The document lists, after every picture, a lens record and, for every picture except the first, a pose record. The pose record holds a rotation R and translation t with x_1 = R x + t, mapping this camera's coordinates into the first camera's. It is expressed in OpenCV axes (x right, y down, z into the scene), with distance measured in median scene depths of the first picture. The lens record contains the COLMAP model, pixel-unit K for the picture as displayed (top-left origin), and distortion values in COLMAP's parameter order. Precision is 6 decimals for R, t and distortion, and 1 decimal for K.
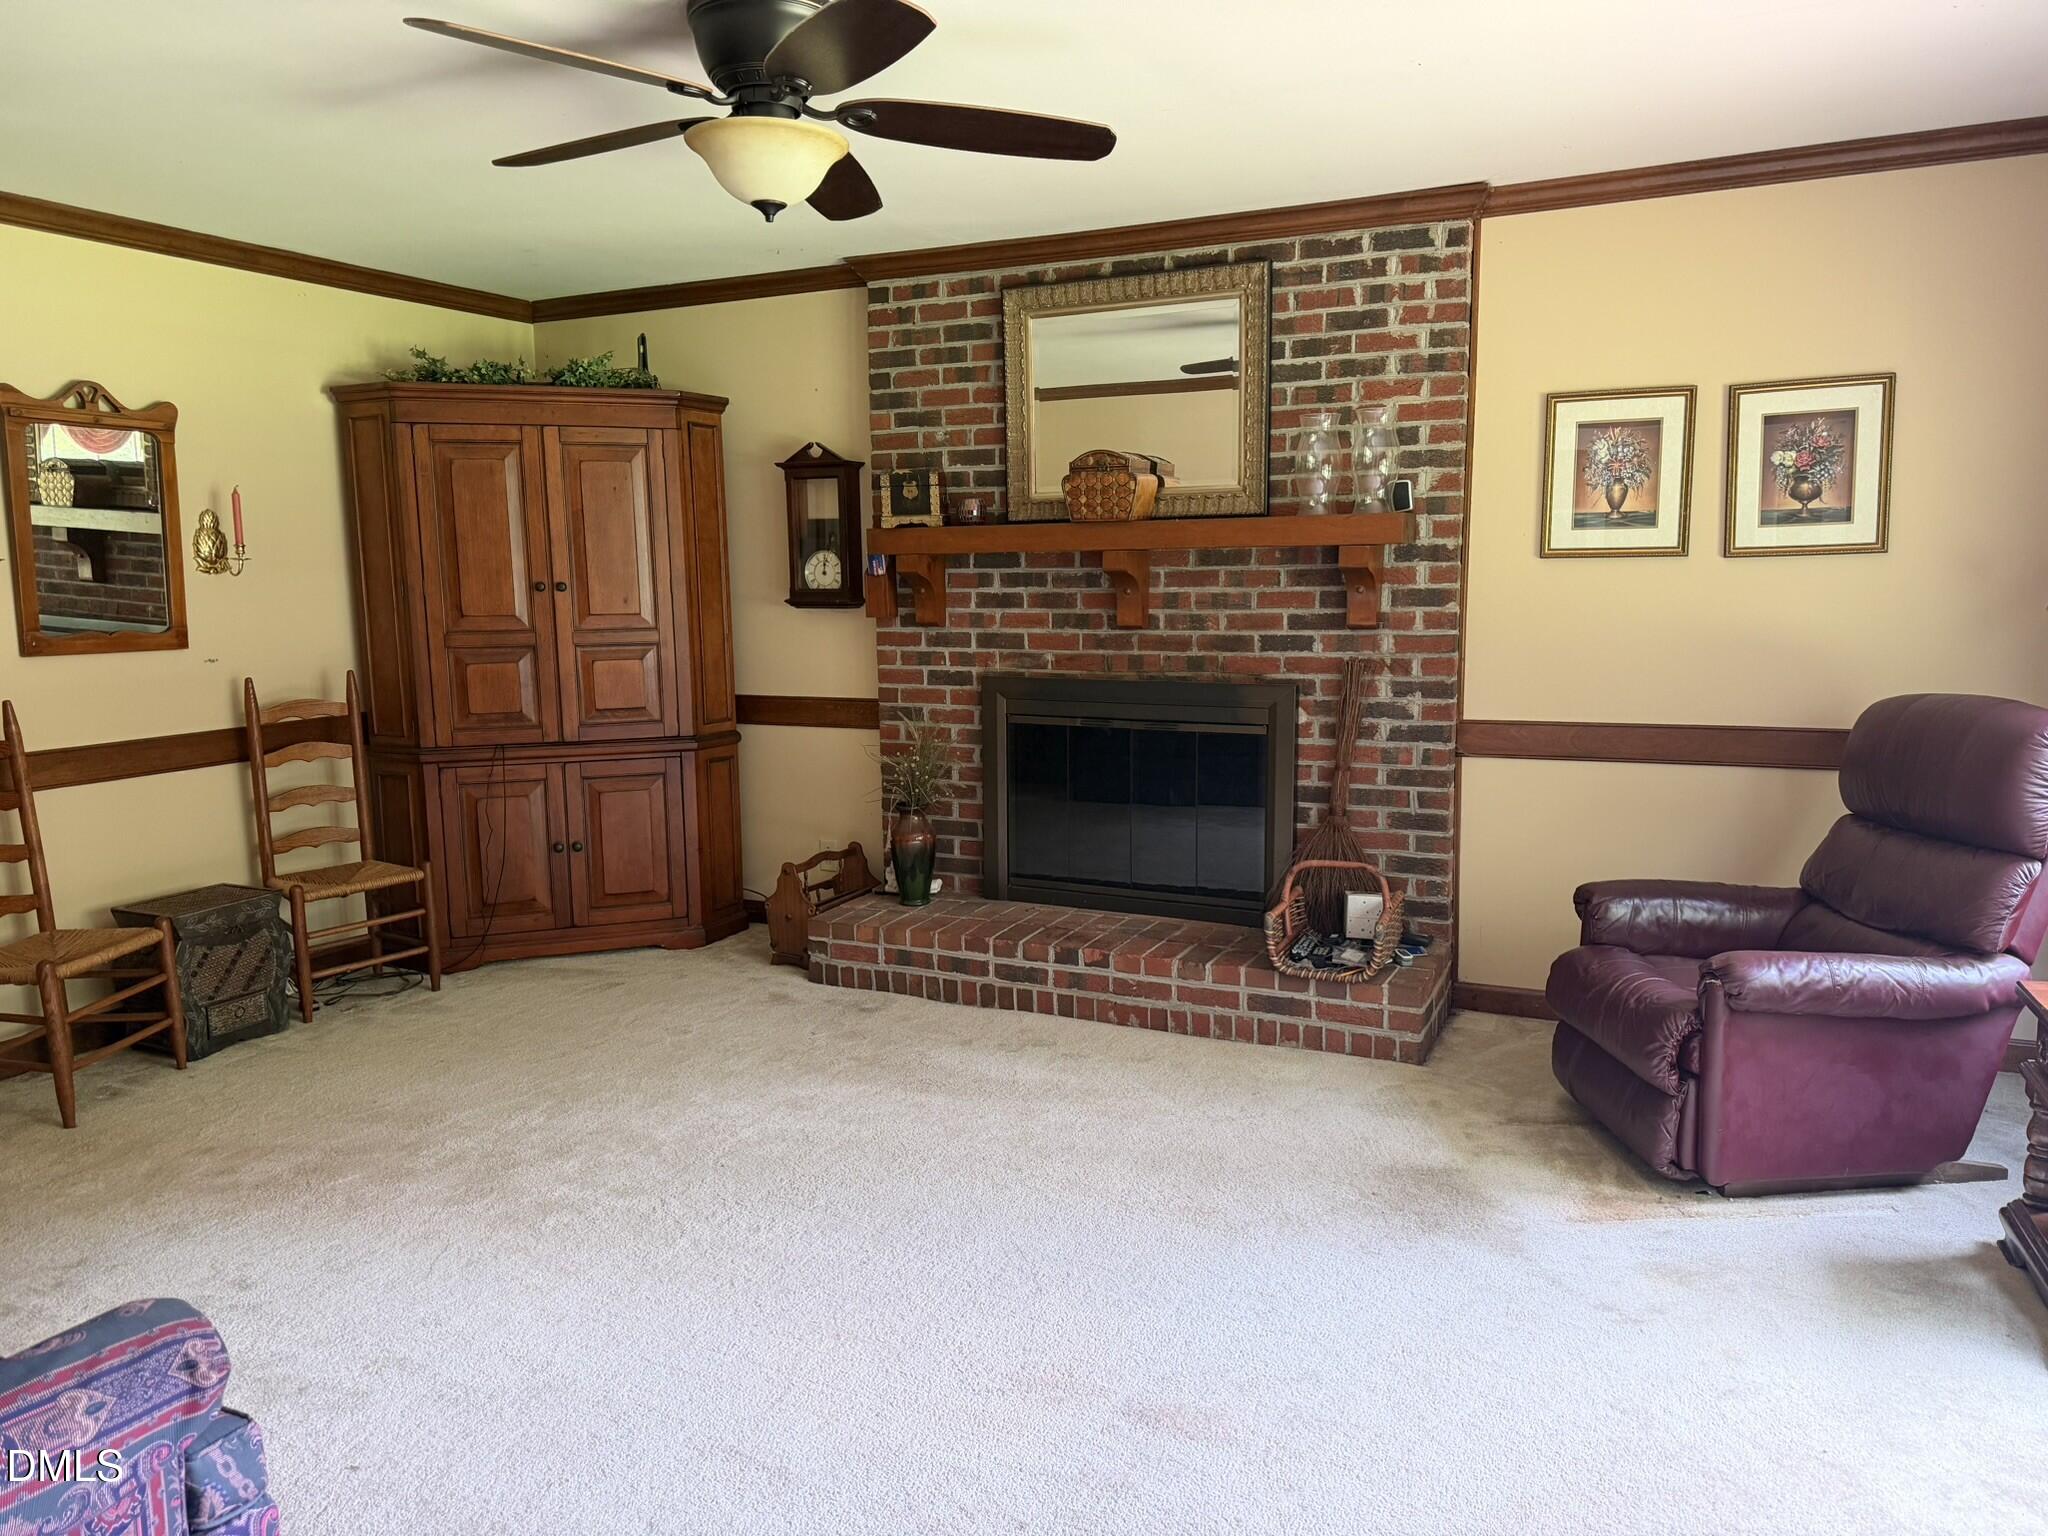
lens RADIAL K [[1456.1, 0, 991.9], [0, 1456.1, 769.3], [0, 0, 1]] dist [0.244275, -0.344002]
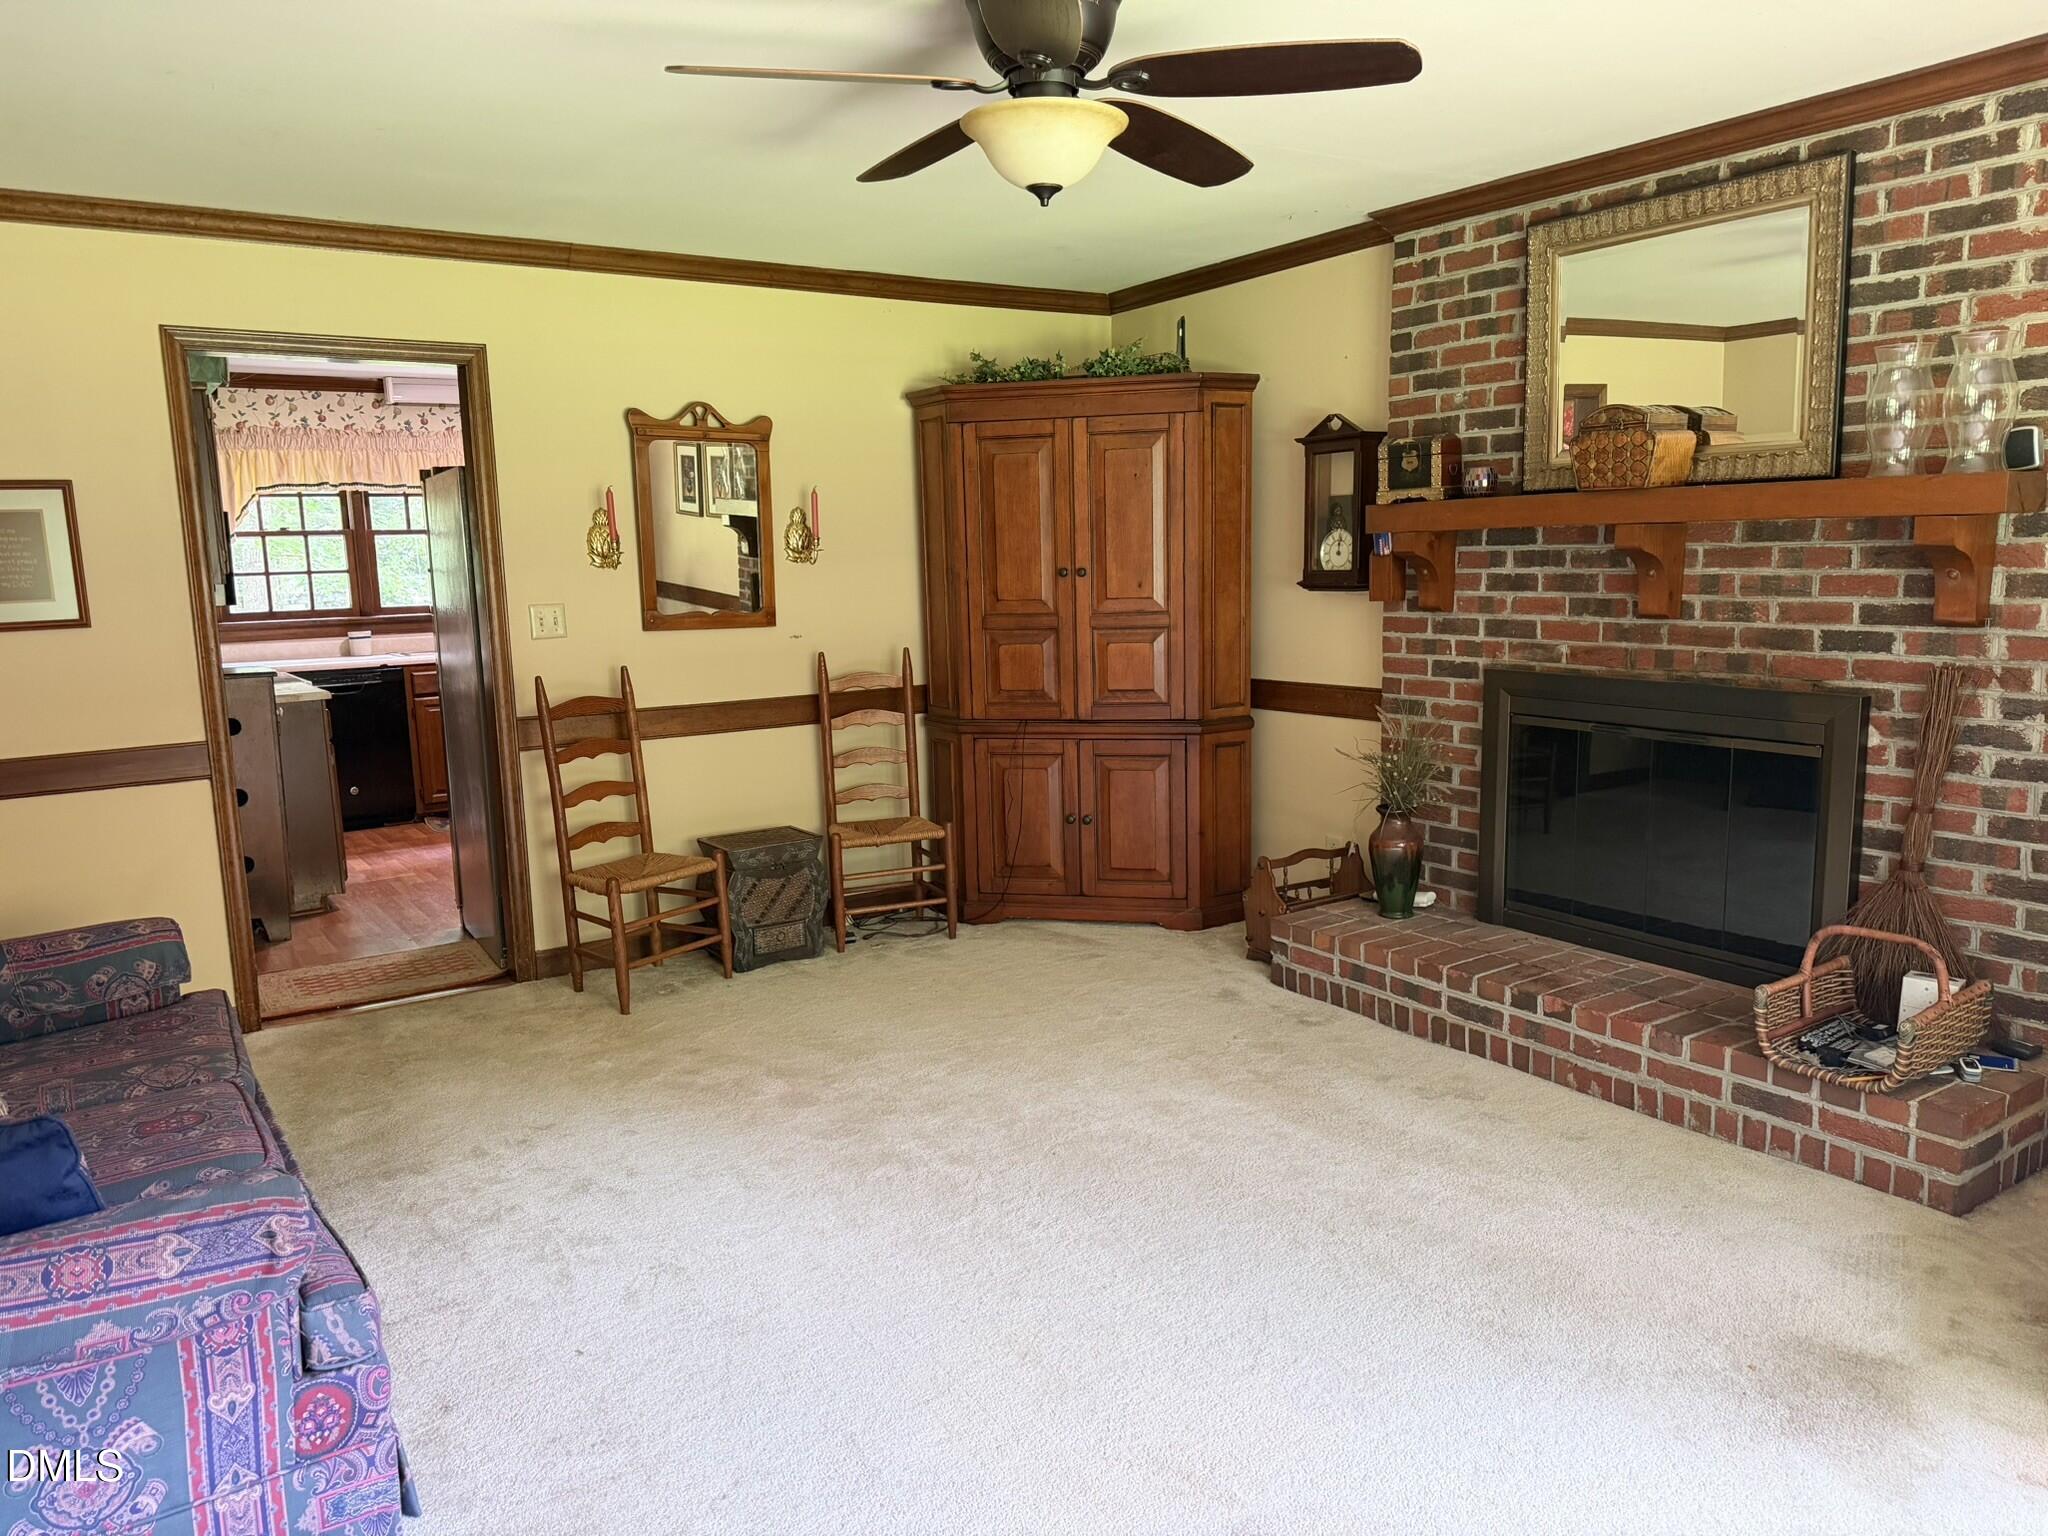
lens RADIAL K [[1445.0, 0, 1024.0], [0, 1445.0, 768.0], [0, 0, 1]] dist [0.131066, -0.117912]
pose [[0.868604, 0.069216, -0.490649, 0.207777], [-0.058259, 0.997593, 0.037593, -0.023341], [0.492070, -0.004069, 0.870546, 0.105576]]
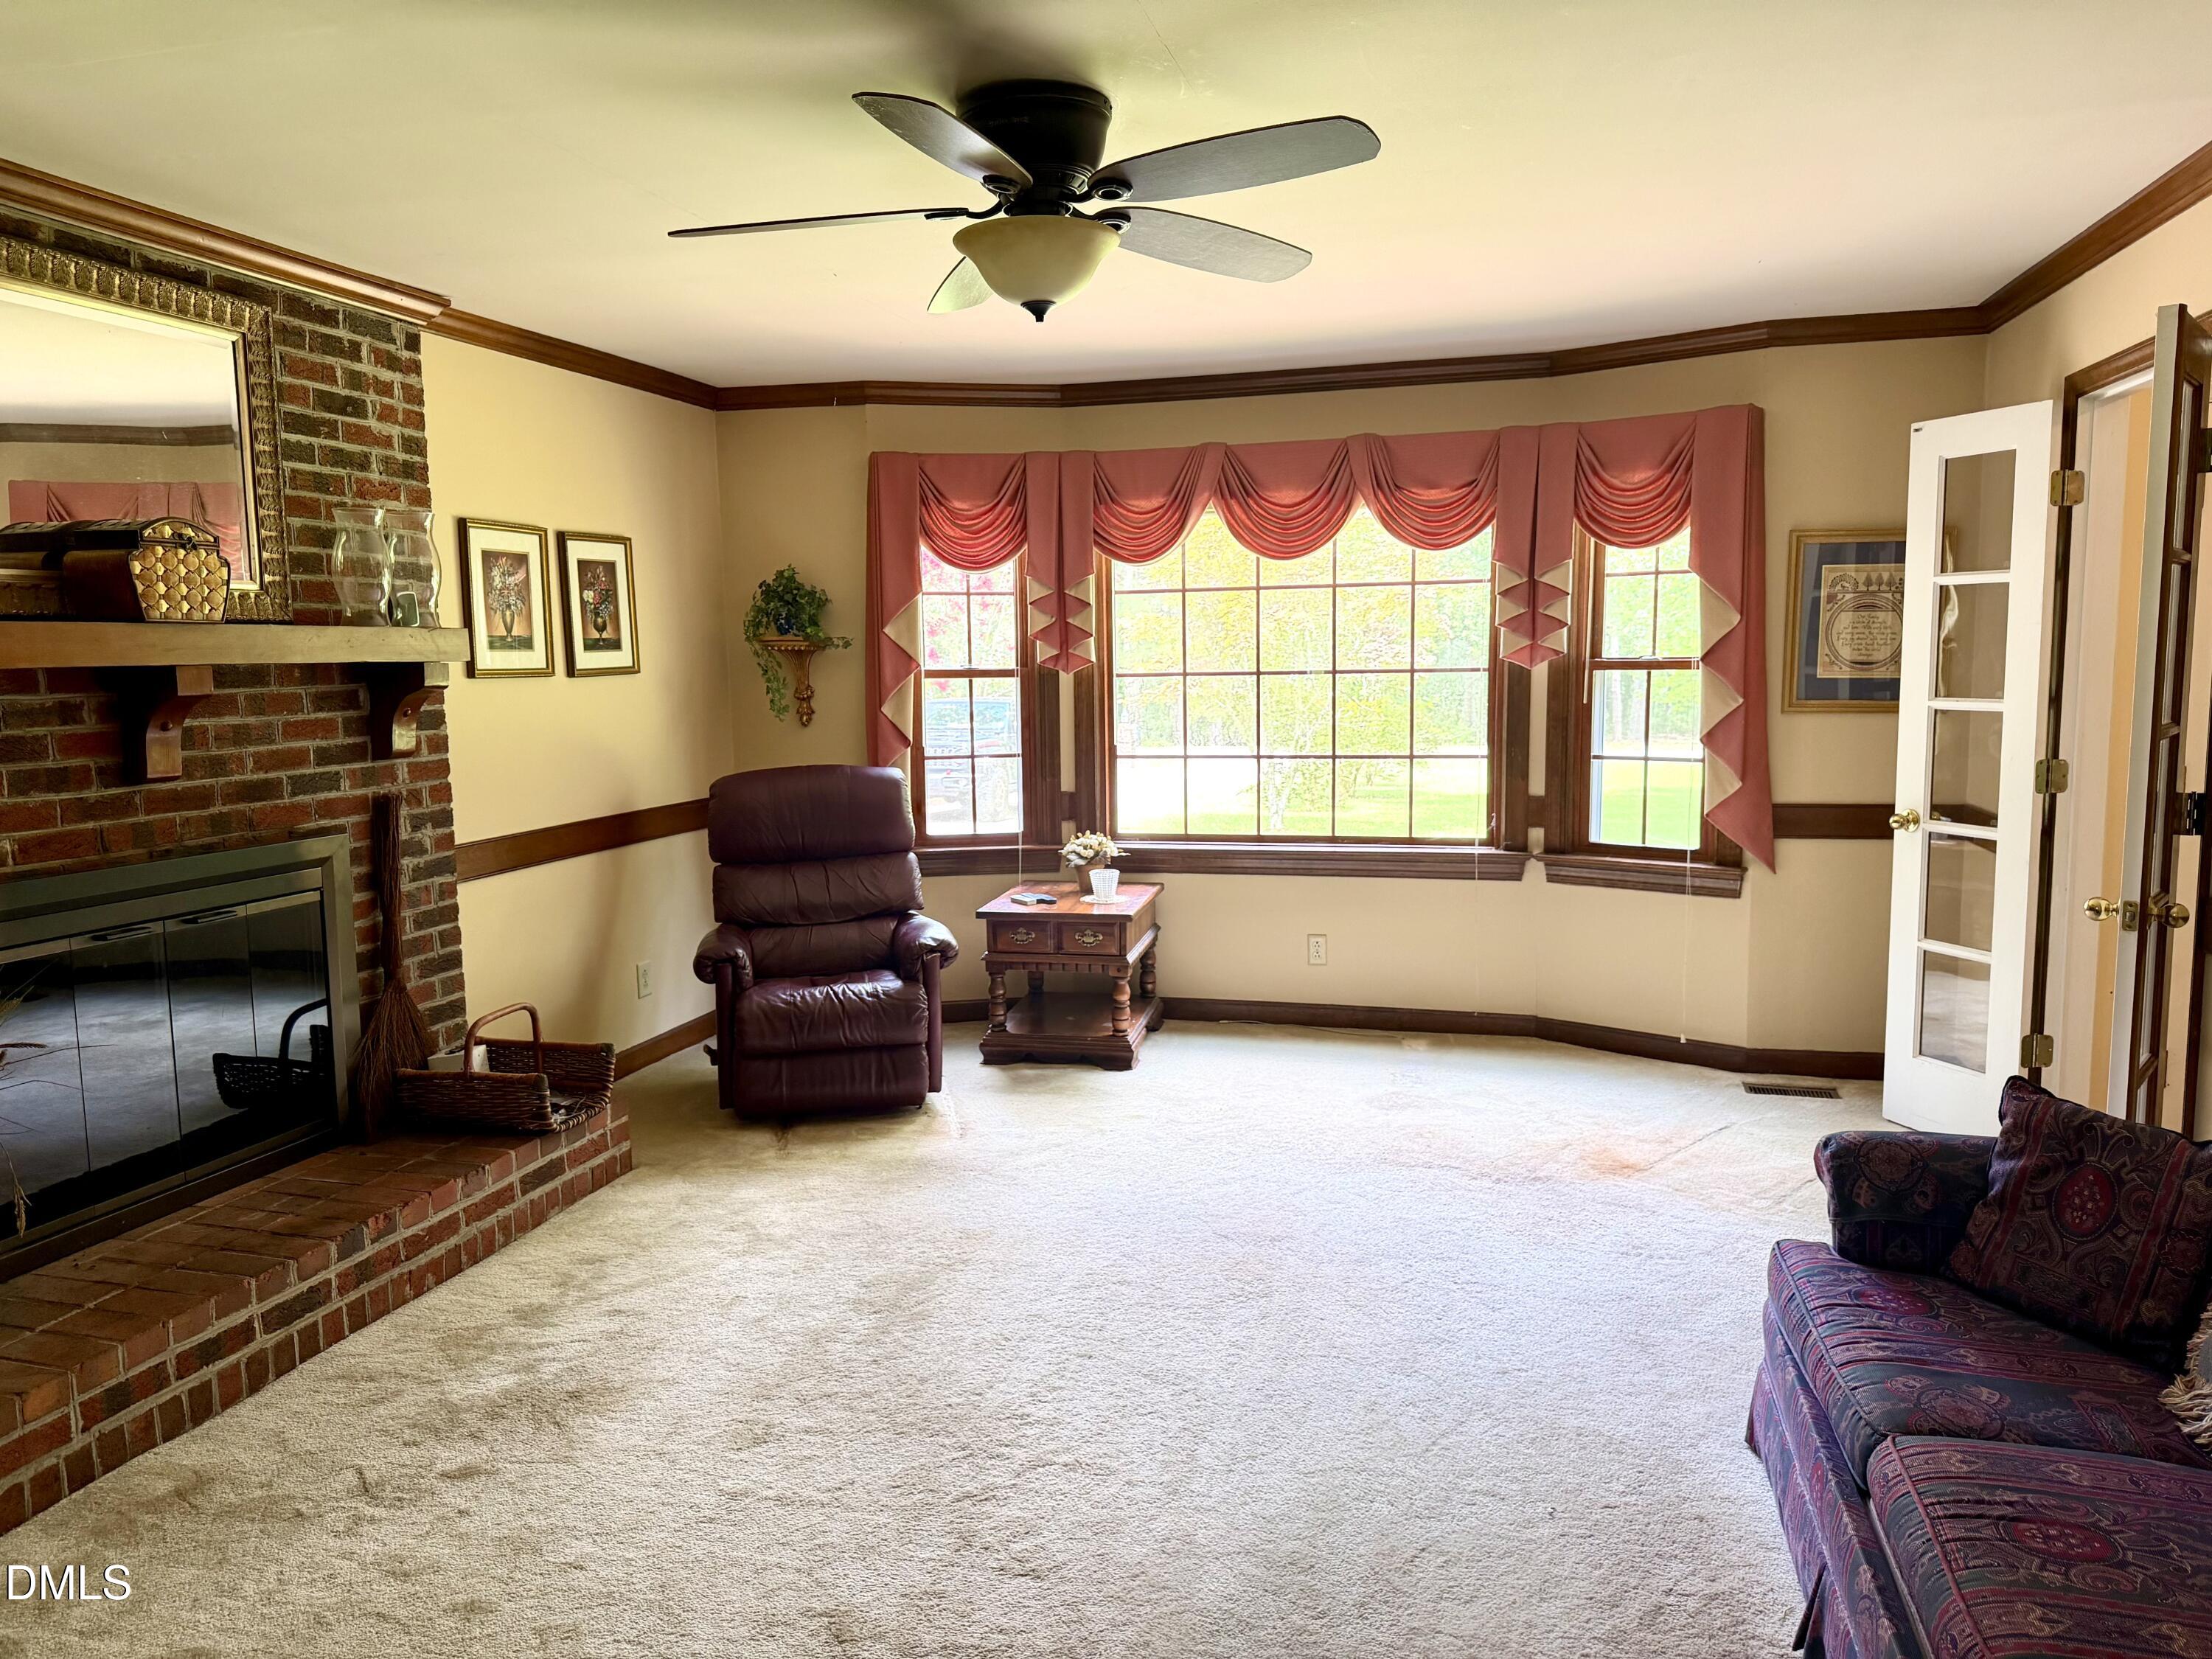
lens RADIAL K [[1697.5, 0, 1102.1], [0, 1697.5, 855.1], [0, 0, 1]] dist [0.042098, -0.002467]
pose [[-0.199531, -0.103067, 0.974456, -0.787764], [0.162803, 0.977145, 0.136687, -0.104786], [-0.966273, 0.185918, -0.178191, 0.760017]]
